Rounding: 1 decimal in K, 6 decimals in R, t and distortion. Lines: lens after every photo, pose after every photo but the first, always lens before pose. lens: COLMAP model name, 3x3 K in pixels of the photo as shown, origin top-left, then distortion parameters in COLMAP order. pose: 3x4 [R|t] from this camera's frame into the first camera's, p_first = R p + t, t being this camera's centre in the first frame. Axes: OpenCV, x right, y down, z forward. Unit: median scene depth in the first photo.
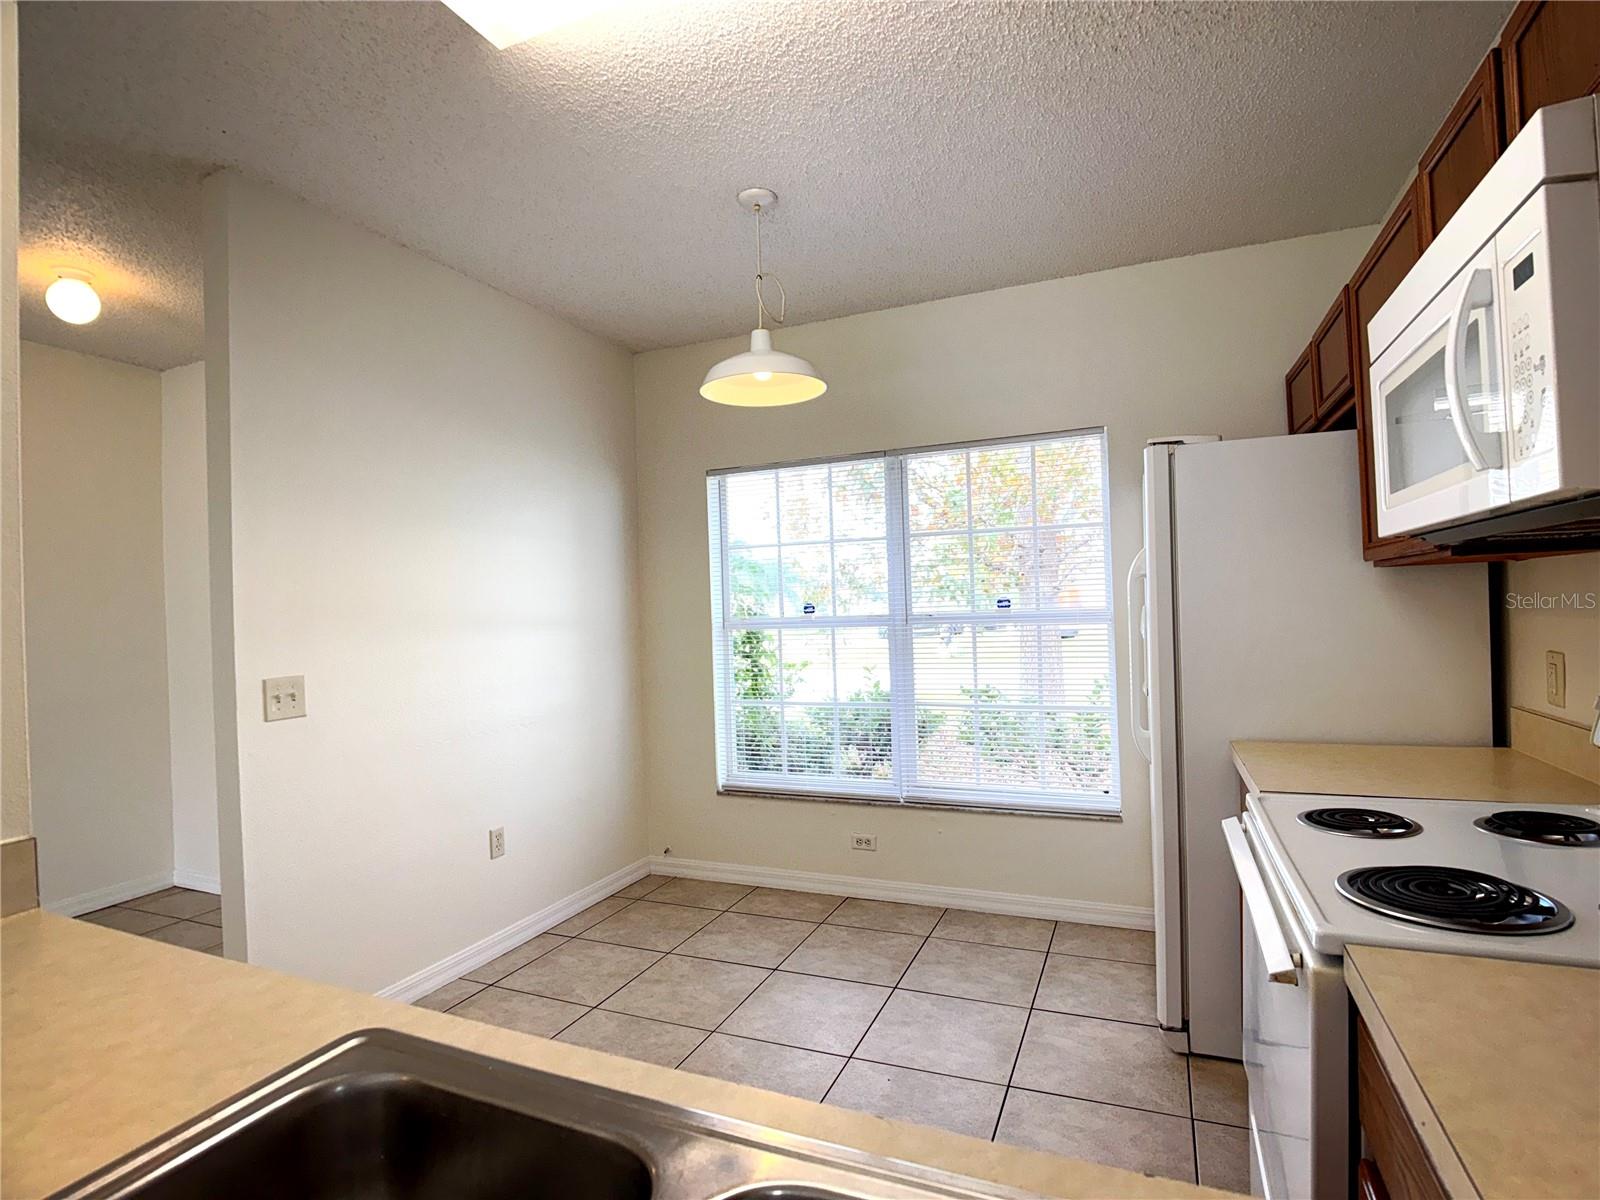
lens RADIAL K [[799.7, 0, 817.0], [0, 799.7, 608.3], [0, 0, 1]] dist [-0.033622, -0.000855]
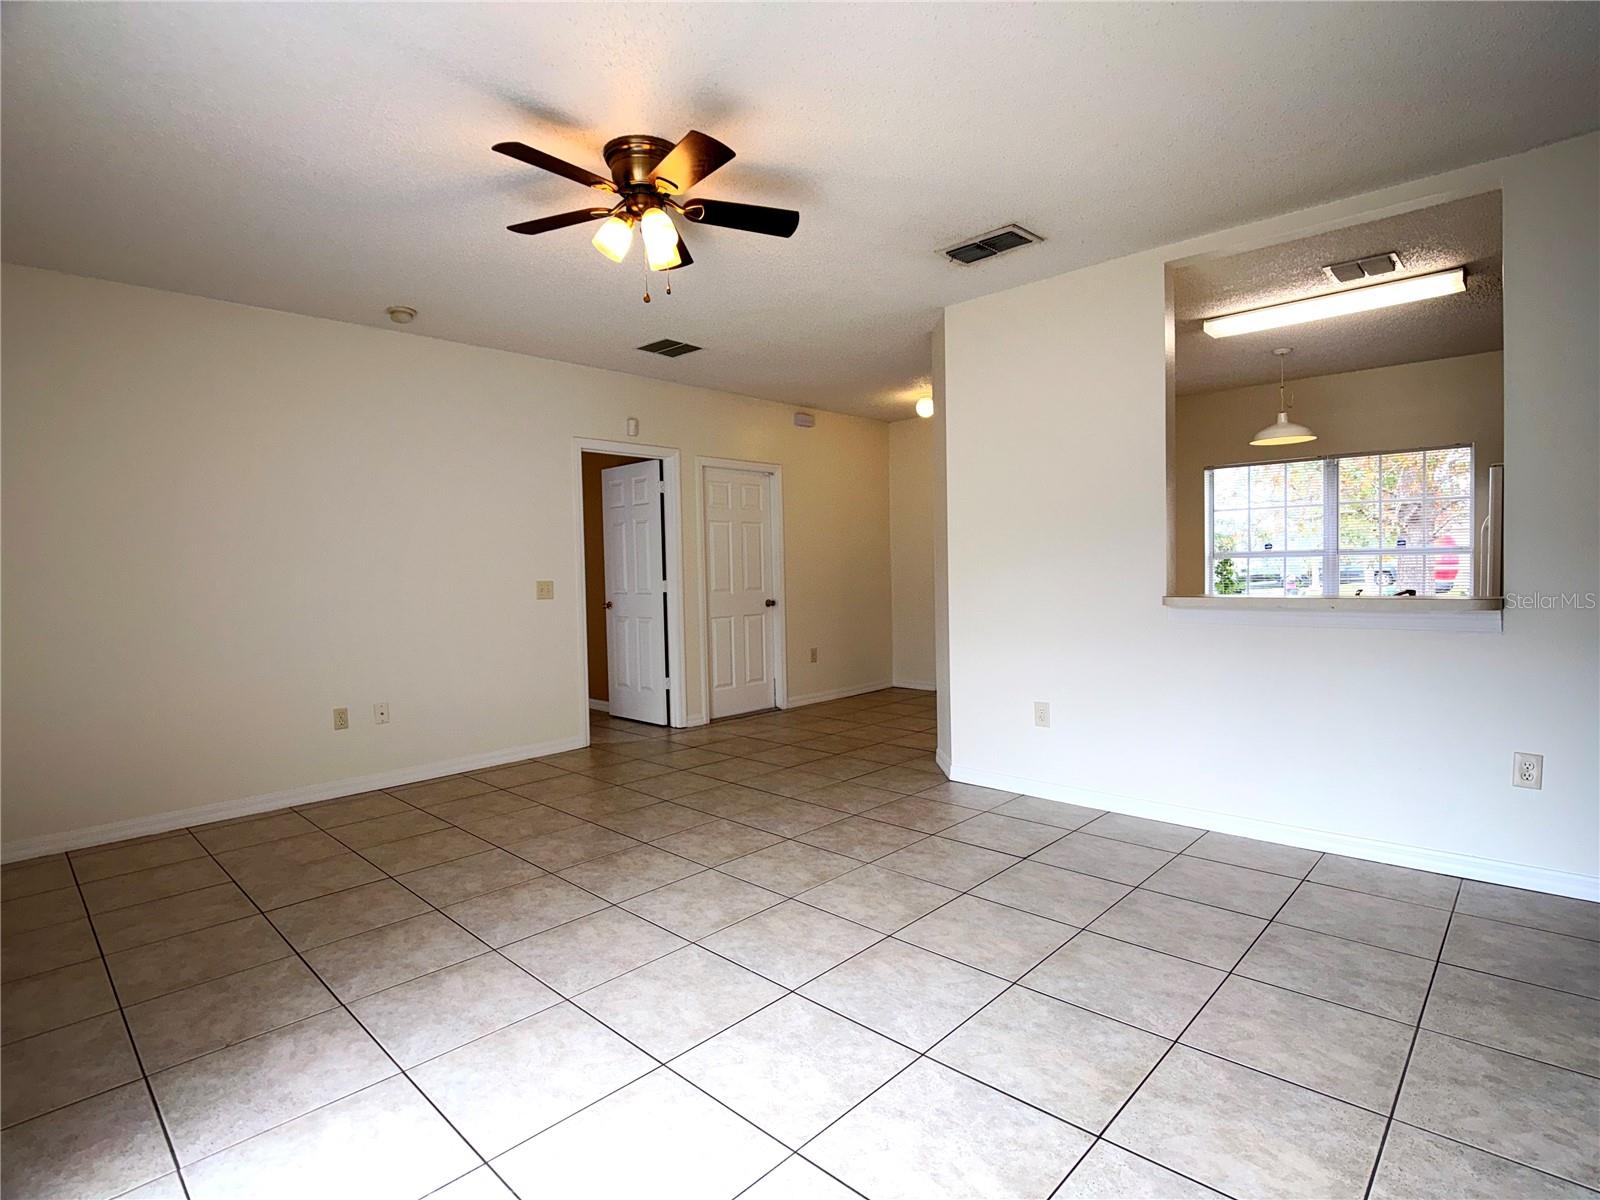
lens RADIAL K [[808.9, 0, 810.7], [0, 808.9, 602.1], [0, 0, 1]] dist [-0.020769, -0.000935]
pose [[0.931685, 0.030986, -0.361943, -0.318583], [-0.011646, 0.998391, 0.055492, 0.038614], [0.363080, -0.047486, 0.930547, -1.046924]]
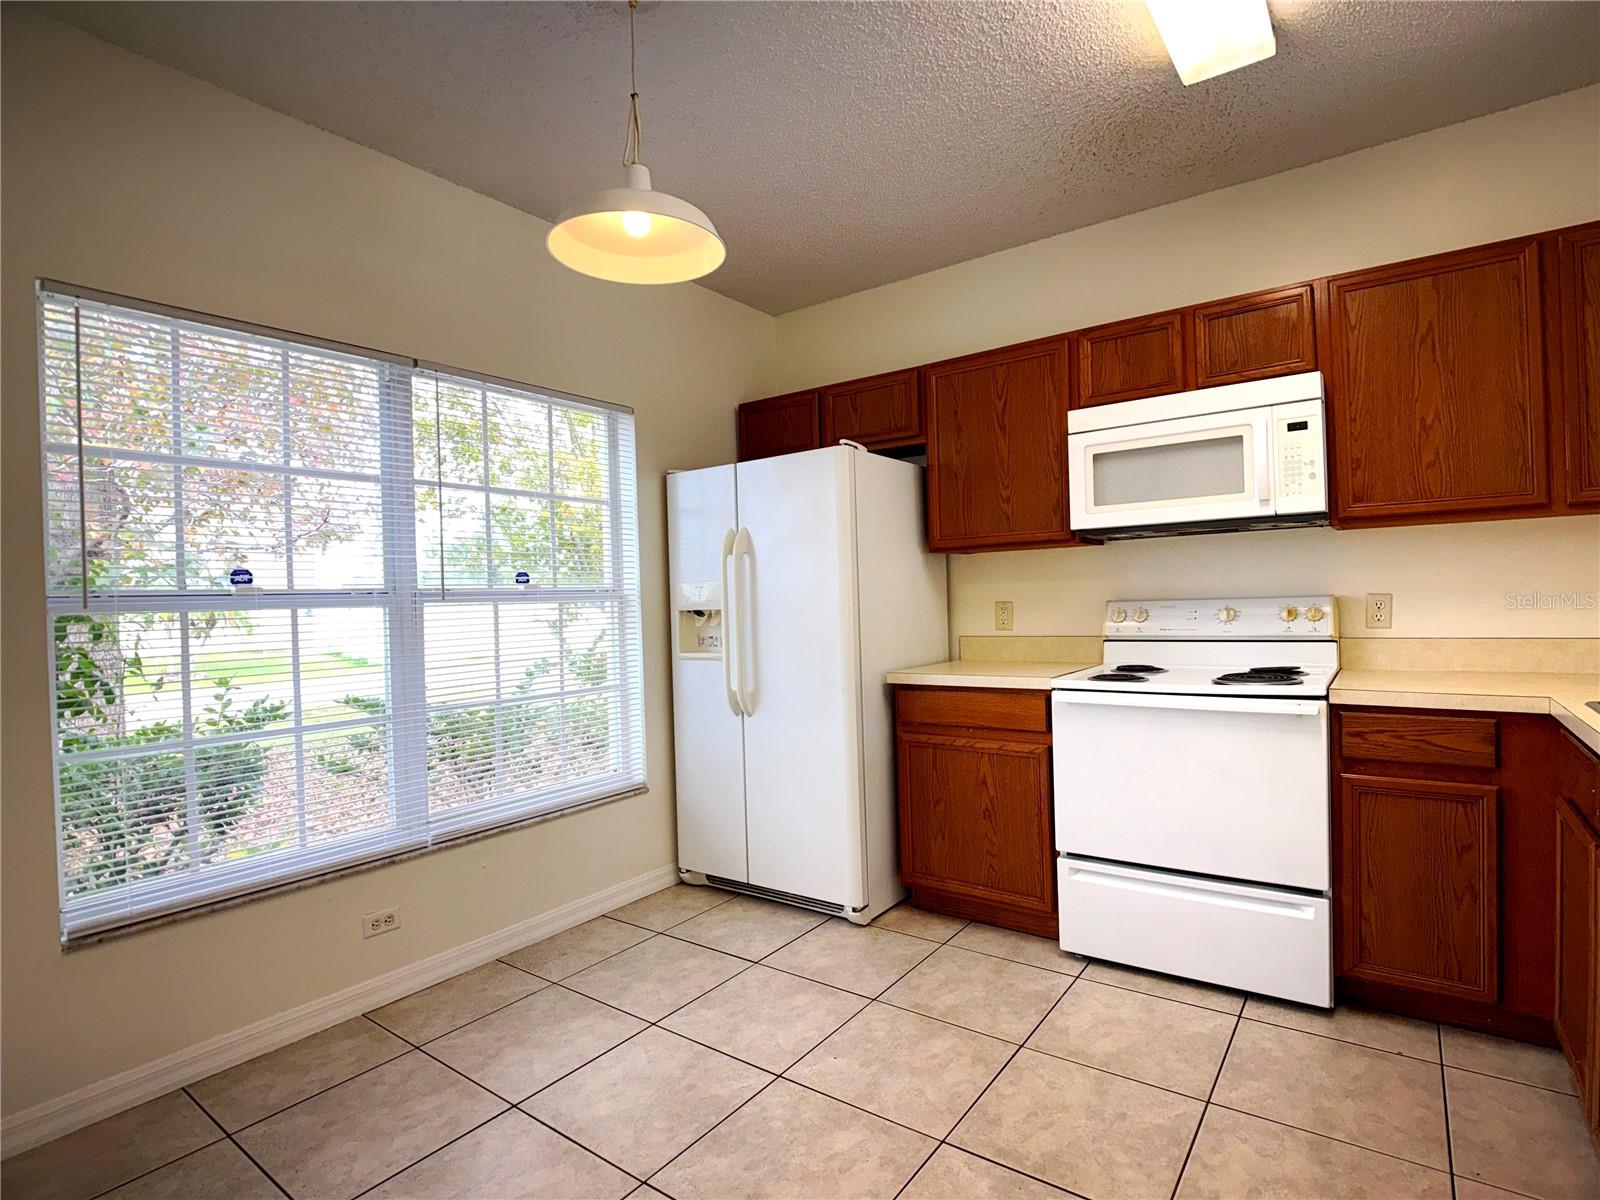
lens RADIAL K [[799.7, 0, 817.0], [0, 799.7, 608.3], [0, 0, 1]] dist [-0.033622, -0.000855]
pose [[0.230739, 0.010526, 0.972959, -0.505567], [0.021654, 0.999638, -0.015950, 0.045940], [-0.972775, 0.024749, 0.230428, 0.478955]]
